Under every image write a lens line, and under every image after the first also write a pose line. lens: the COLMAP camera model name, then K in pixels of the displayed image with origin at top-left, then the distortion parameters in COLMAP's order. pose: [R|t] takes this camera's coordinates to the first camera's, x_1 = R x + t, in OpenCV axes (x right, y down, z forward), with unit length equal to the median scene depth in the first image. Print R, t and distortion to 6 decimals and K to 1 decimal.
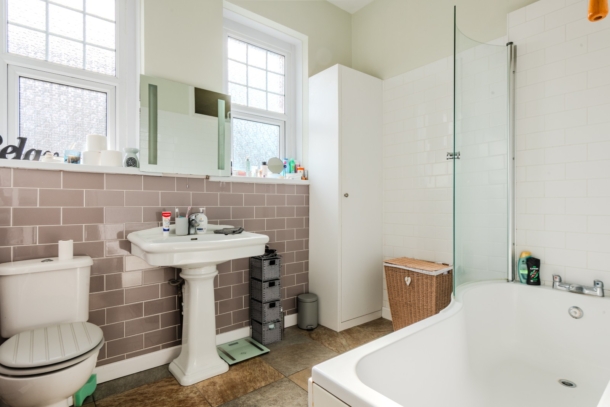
lens RADIAL K [[331.3, 0, 306.0], [0, 331.3, 203.2], [0, 0, 1]] dist [-0.000671, -0.000015]
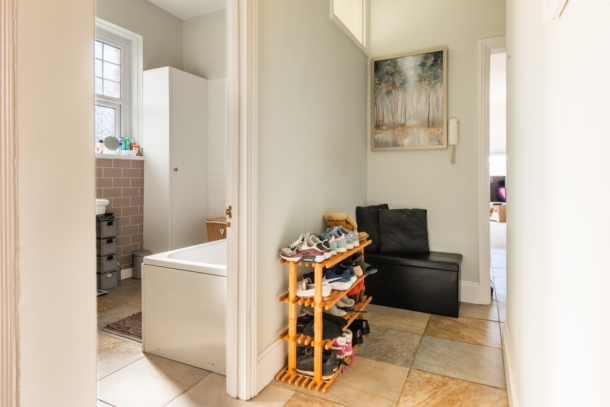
lens RADIAL K [[355.9, 0, 311.8], [0, 355.9, 180.1], [0, 0, 1]] dist [0.003499, 0.000269]
pose [[0.902242, 0.000013, 0.431229, 0.002513], [-0.001238, 0.999996, 0.002562, 0.012259], [-0.431227, -0.002845, 0.902239, -0.433512]]
